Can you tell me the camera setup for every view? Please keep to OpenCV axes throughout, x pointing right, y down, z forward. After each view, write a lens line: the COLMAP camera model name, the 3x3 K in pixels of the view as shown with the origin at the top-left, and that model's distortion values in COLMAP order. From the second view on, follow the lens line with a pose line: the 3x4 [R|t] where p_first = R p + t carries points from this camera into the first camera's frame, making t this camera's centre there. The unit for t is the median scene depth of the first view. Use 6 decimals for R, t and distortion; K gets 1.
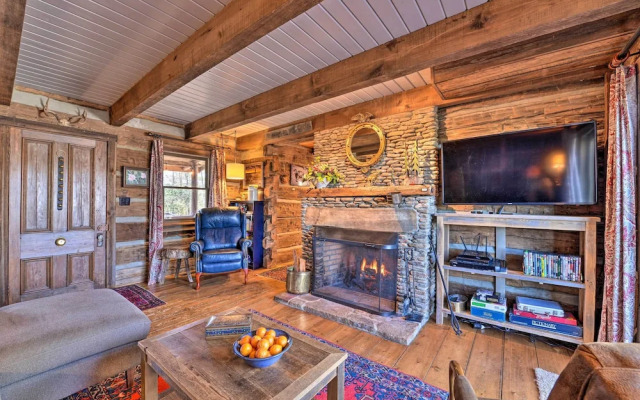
lens RADIAL K [[255.9, 0, 319.7], [0, 255.9, 200.0], [0, 0, 1]] dist [-0.003750, -0.000305]
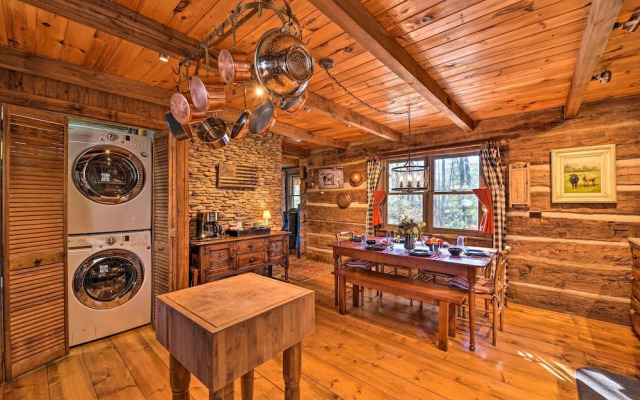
lens RADIAL K [[255.9, 0, 320.7], [0, 255.9, 200.1], [0, 0, 1]] dist [-0.003750, -0.000305]
pose [[-0.054537, -0.008799, -0.998473, 1.104751], [0.006825, 0.999935, -0.009185, -0.003736], [0.998488, -0.007315, -0.054473, 1.263624]]
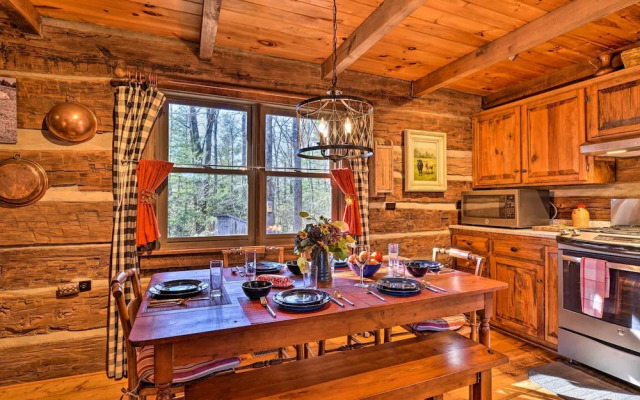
lens RADIAL K [[318.5, 0, 320.5], [0, 318.5, 199.0], [0, 0, 1]] dist [-0.001972, -0.002918]
pose [[0.868330, -0.003979, -0.495972, 0.568542], [0.006202, 0.999977, 0.002835, 0.016009], [0.495949, -0.005537, 0.868334, 1.115936]]
